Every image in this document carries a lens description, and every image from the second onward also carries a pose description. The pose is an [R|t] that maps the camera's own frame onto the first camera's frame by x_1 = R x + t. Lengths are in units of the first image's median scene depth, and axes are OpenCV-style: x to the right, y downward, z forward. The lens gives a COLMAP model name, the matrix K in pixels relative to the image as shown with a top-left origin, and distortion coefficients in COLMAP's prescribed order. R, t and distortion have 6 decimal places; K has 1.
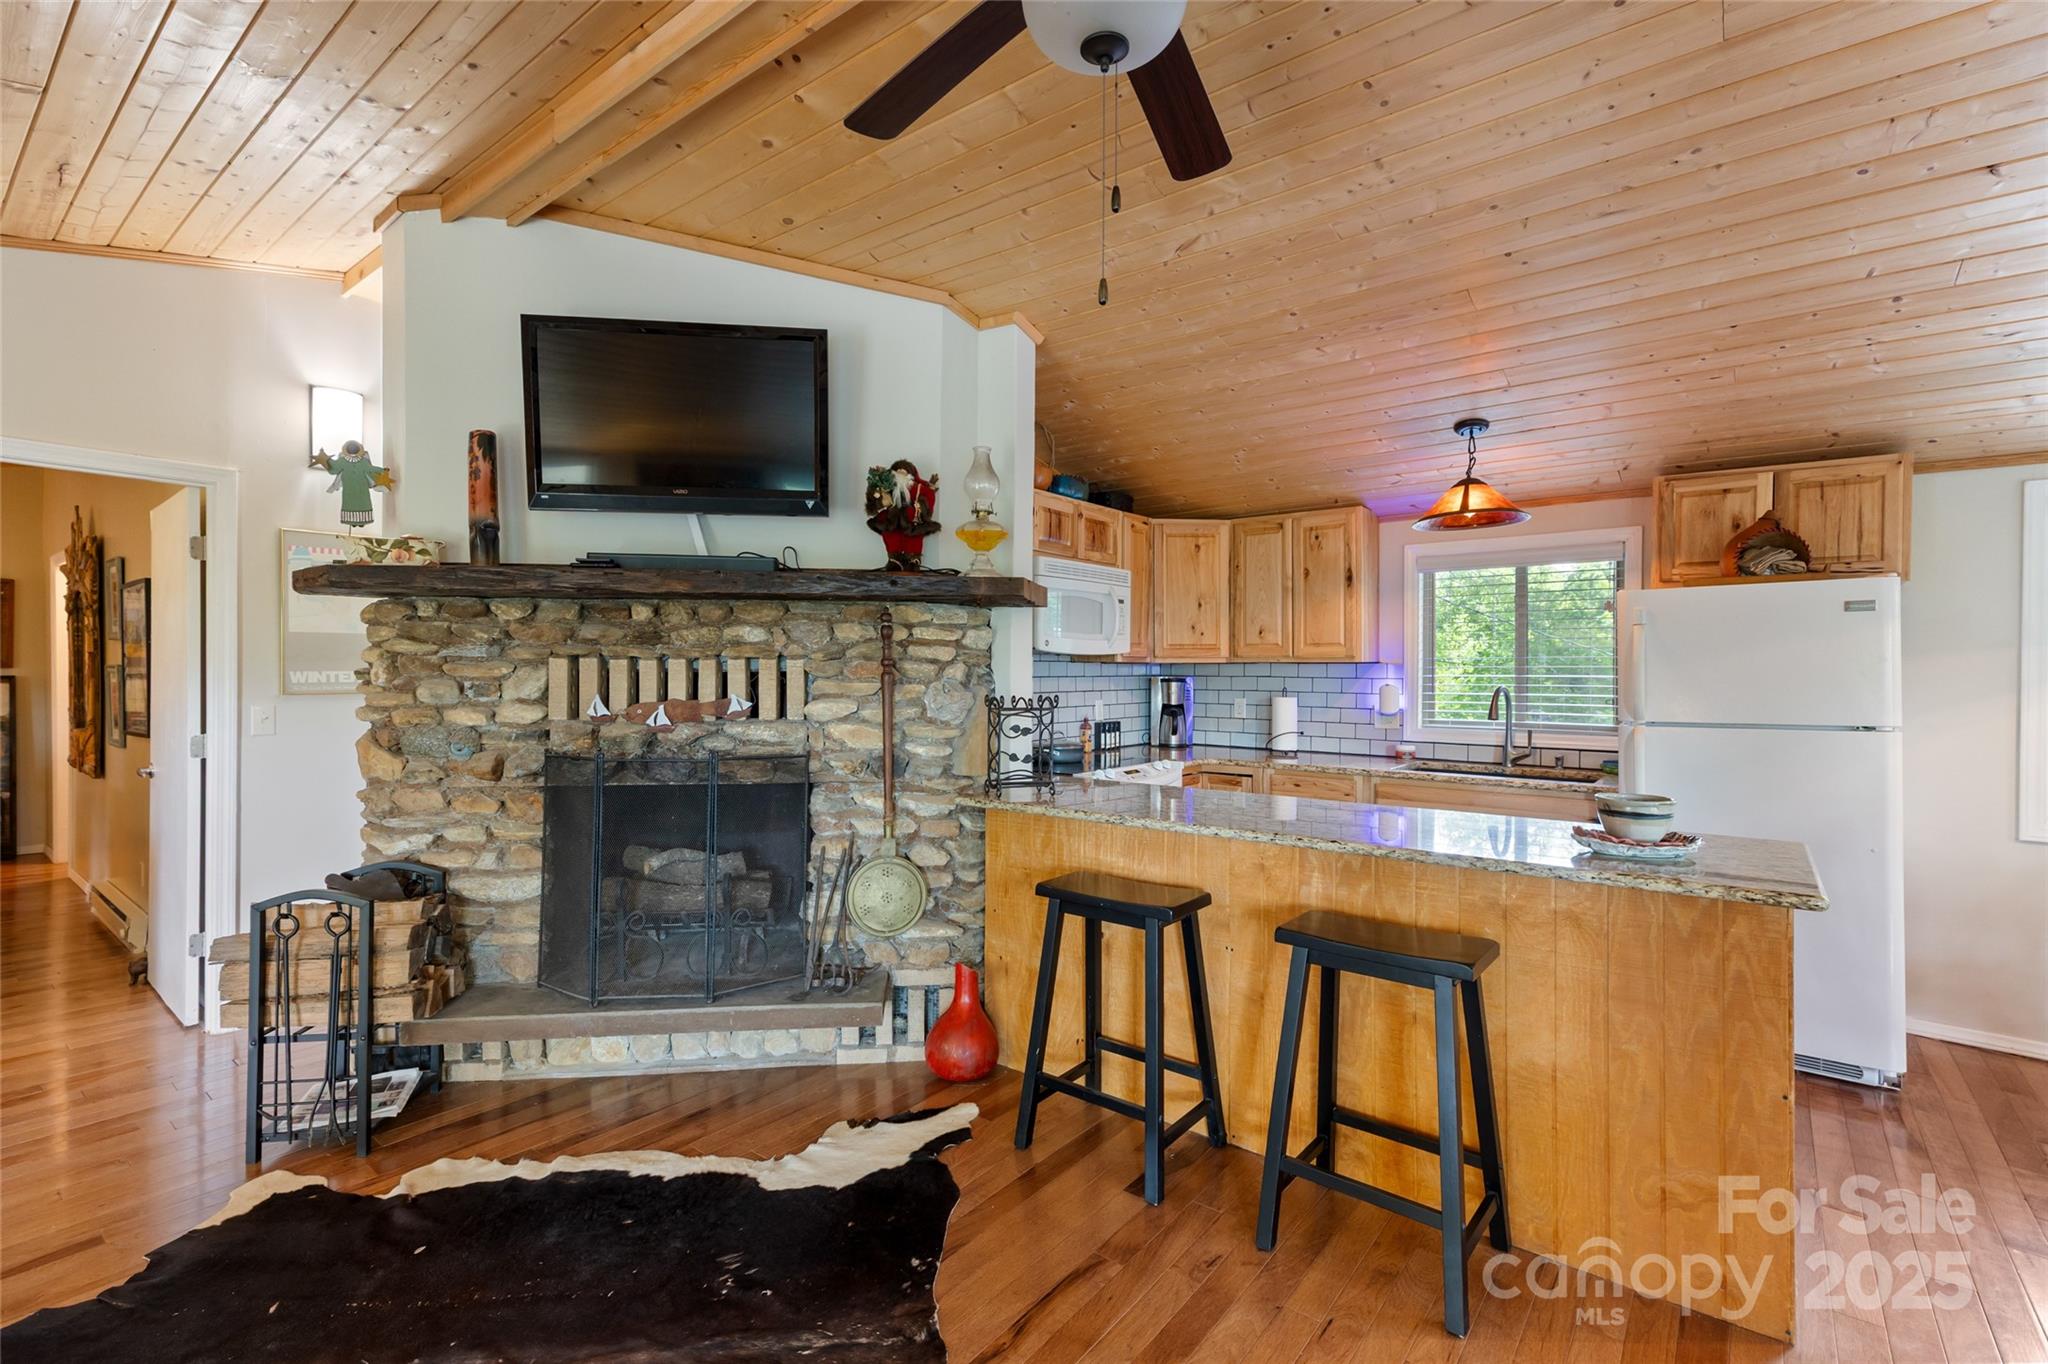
lens RADIAL K [[926.2, 0, 1021.5], [0, 926.2, 664.3], [0, 0, 1]] dist [-0.010777, -0.000078]
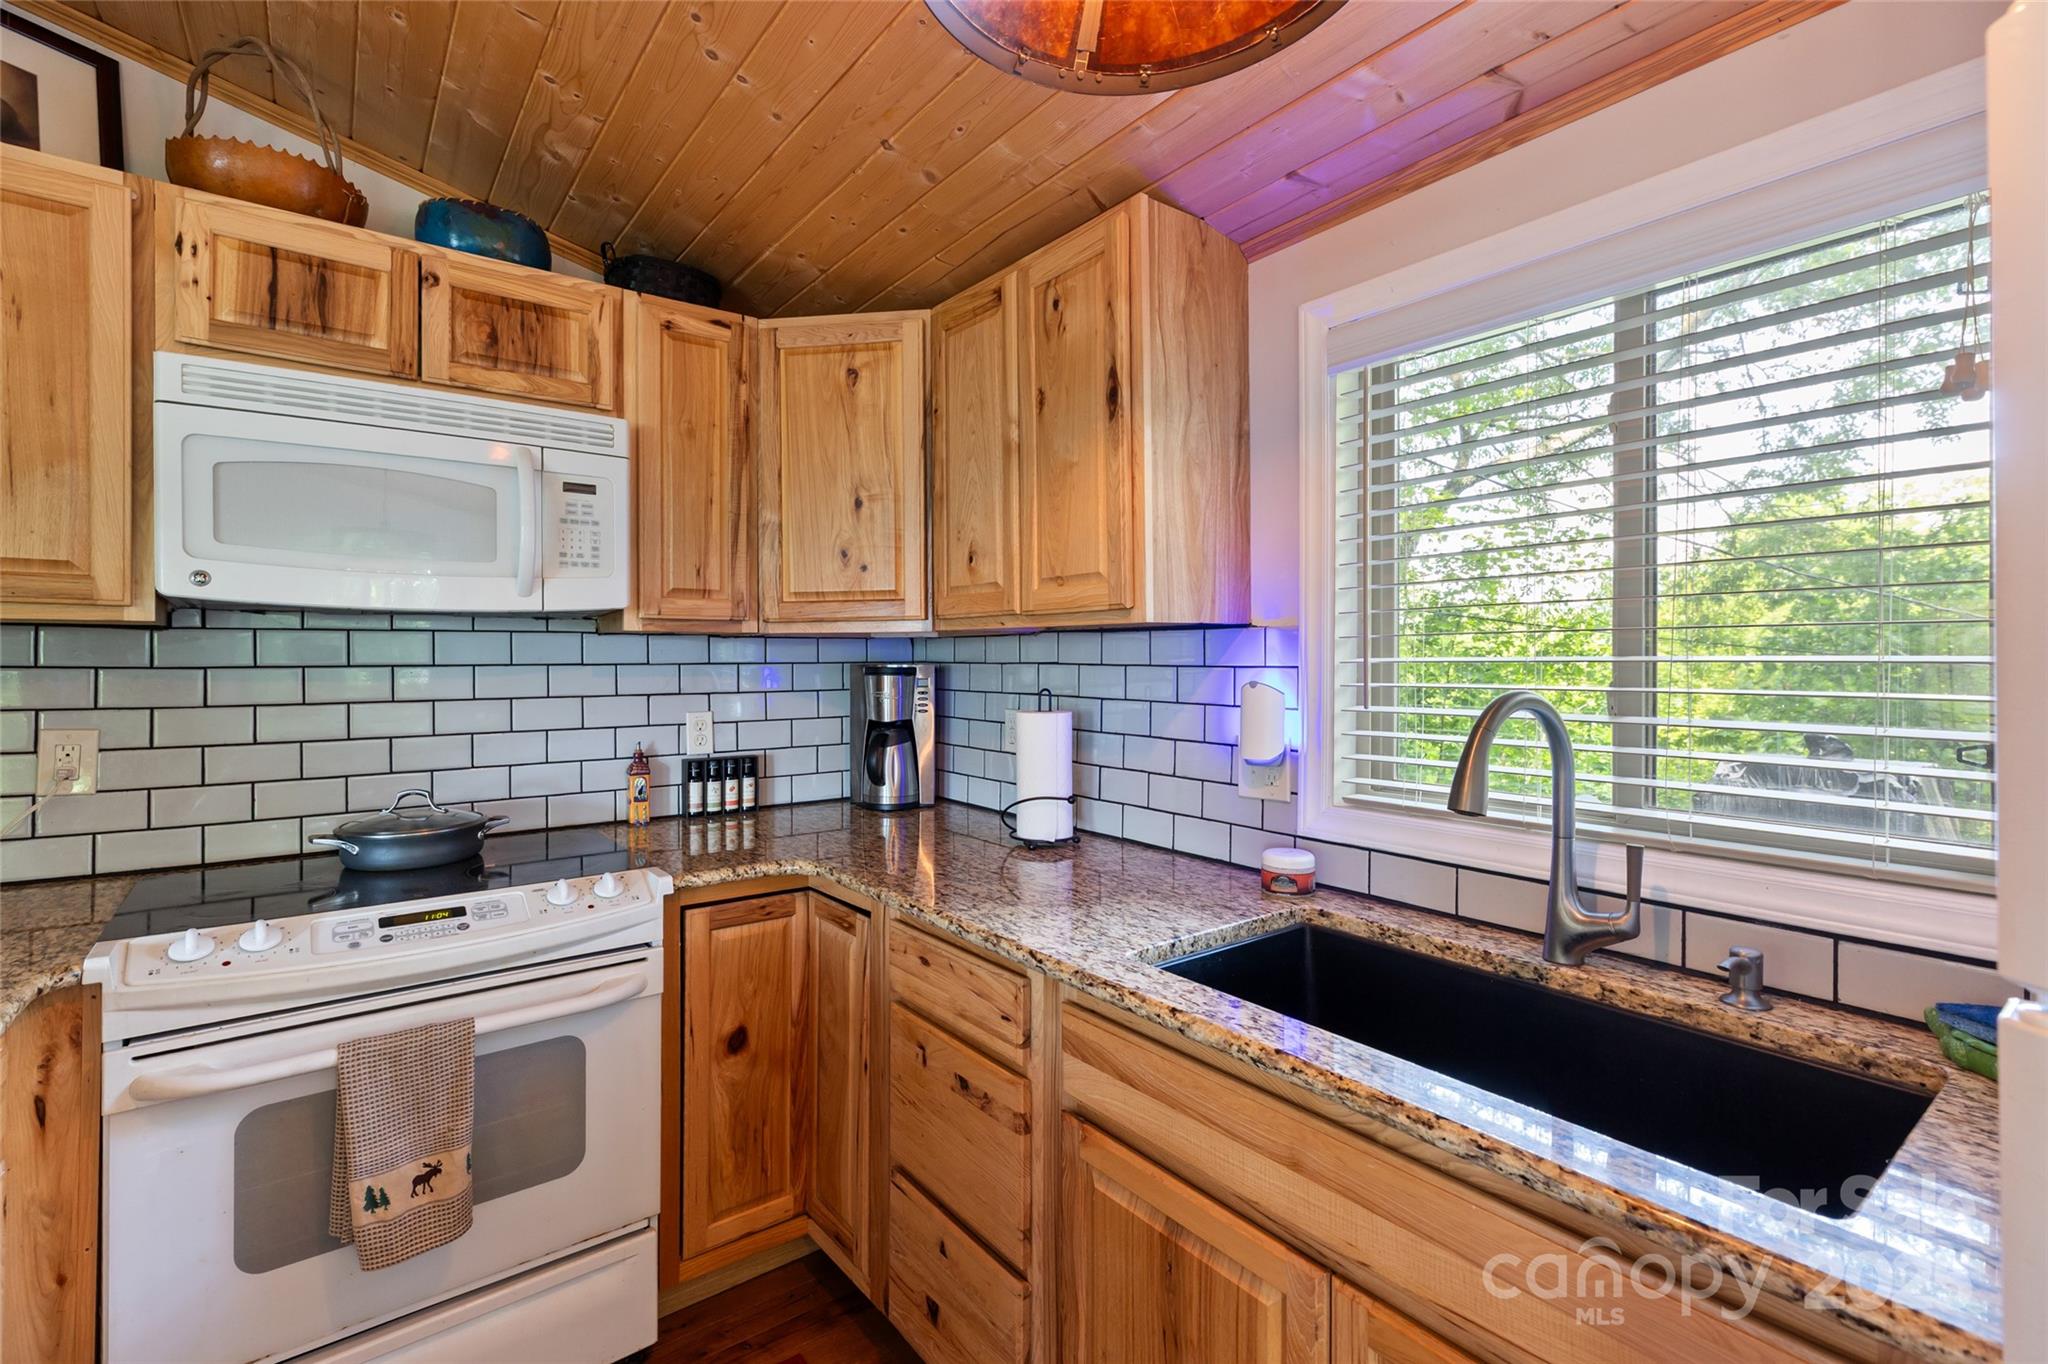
lens RADIAL K [[925.7, 0, 1027.2], [0, 925.7, 651.9], [0, 0, 1]] dist [0.000319, 0.000059]
pose [[0.970248, -0.006121, -0.242035, 0.579311], [0.005946, 0.999981, -0.001452, 0.013513], [0.242040, -0.000030, 0.970266, 0.895184]]
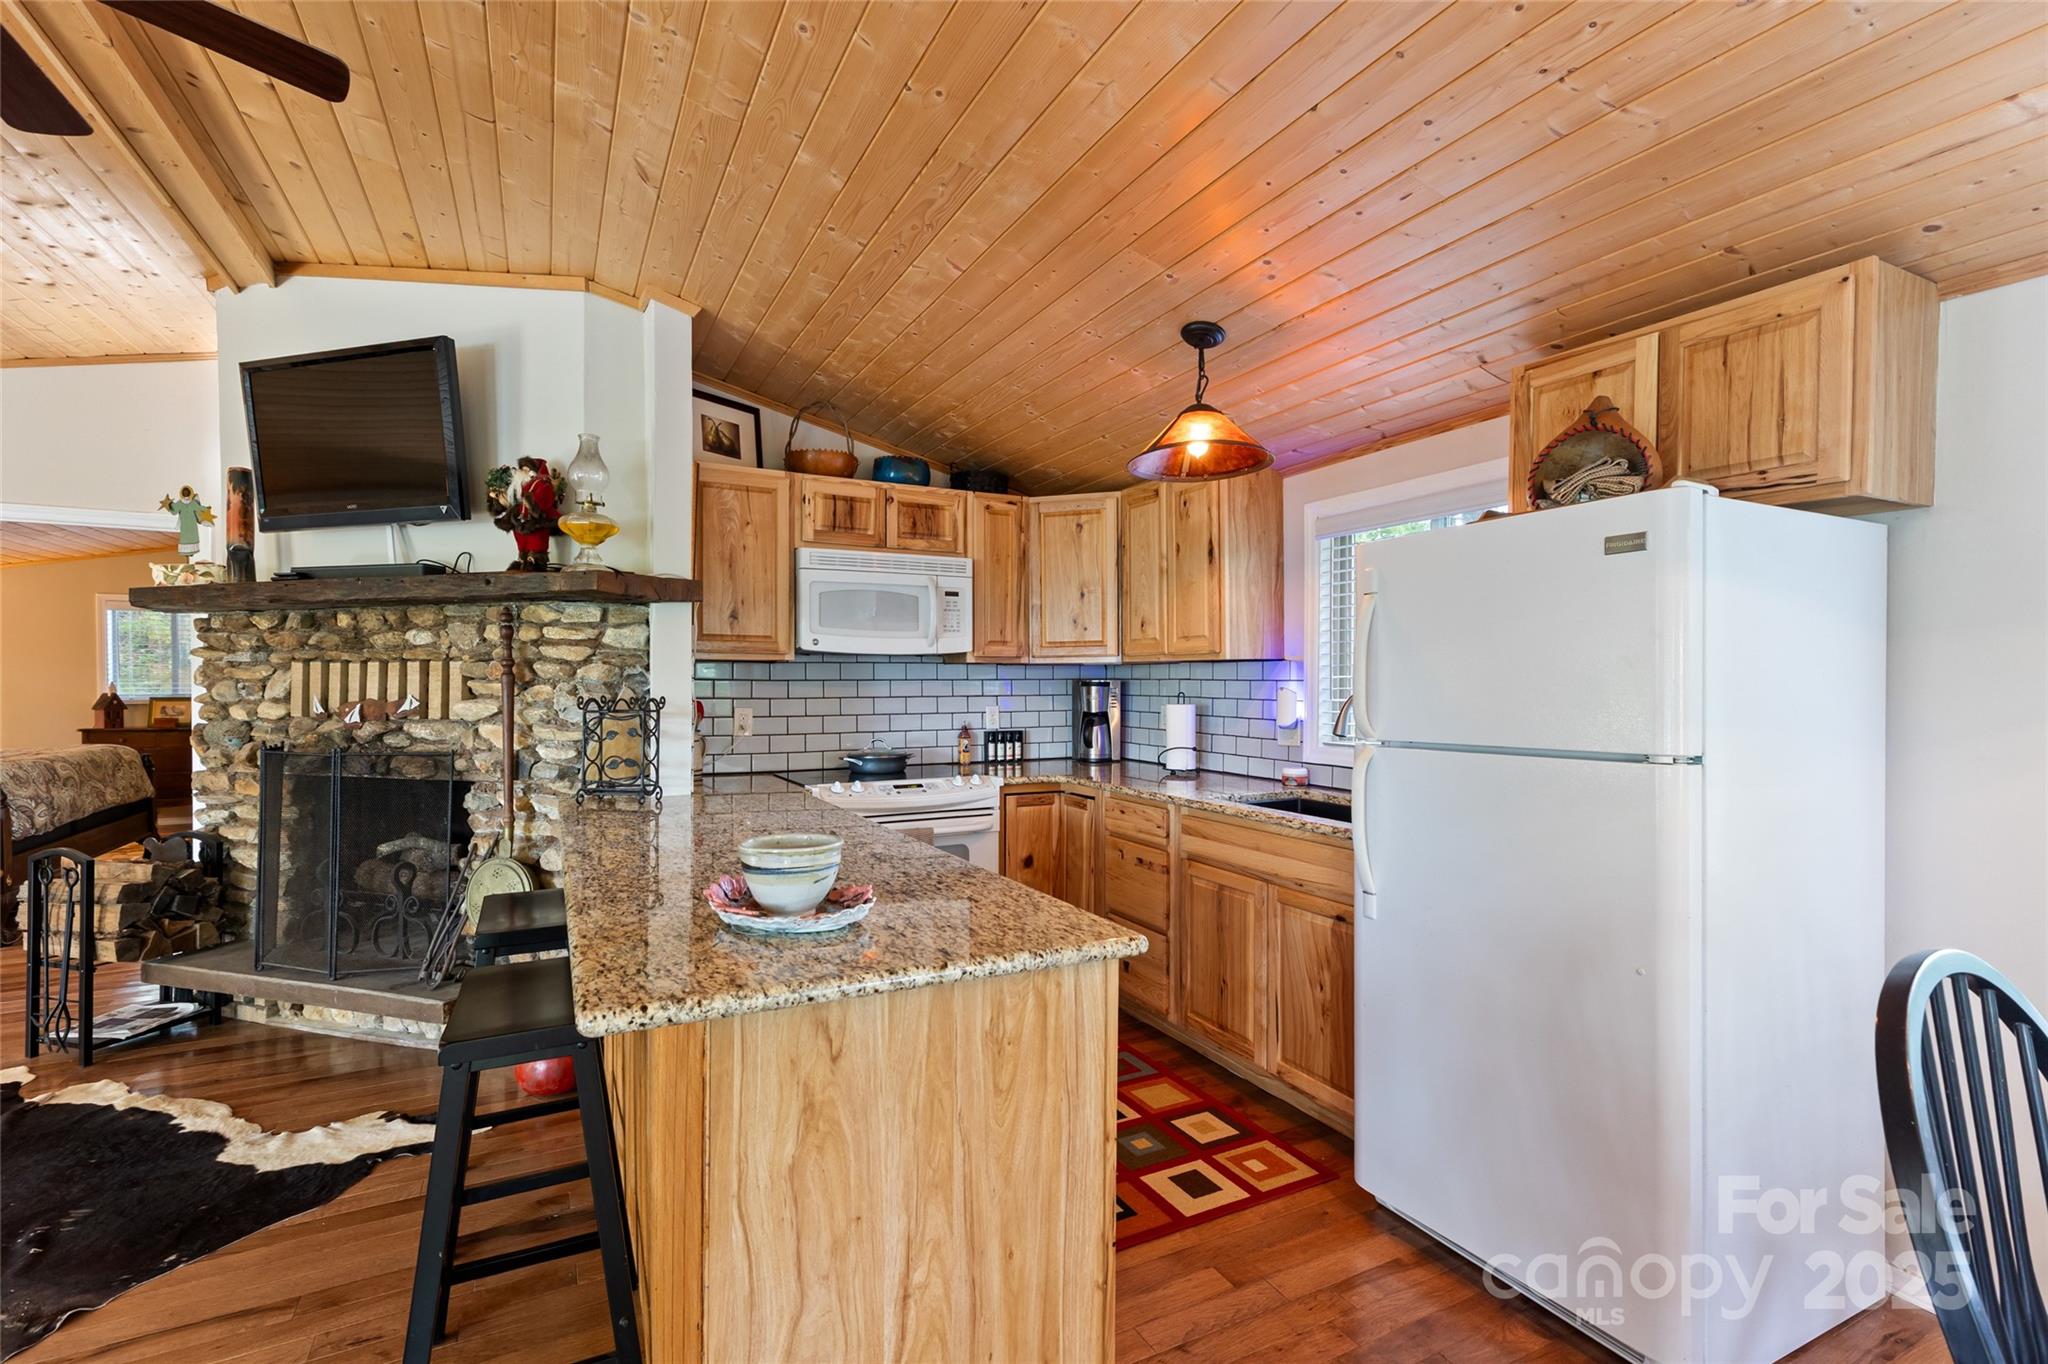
lens RADIAL K [[933.8, 0, 1029.7], [0, 933.8, 682.4], [0, 0, 1]] dist [-0.006338, -0.000094]
pose [[0.915121, -0.002449, -0.403173, 0.752616], [0.006025, 0.999953, 0.007601, 0.014471], [0.403135, -0.009385, 0.915092, 0.301749]]
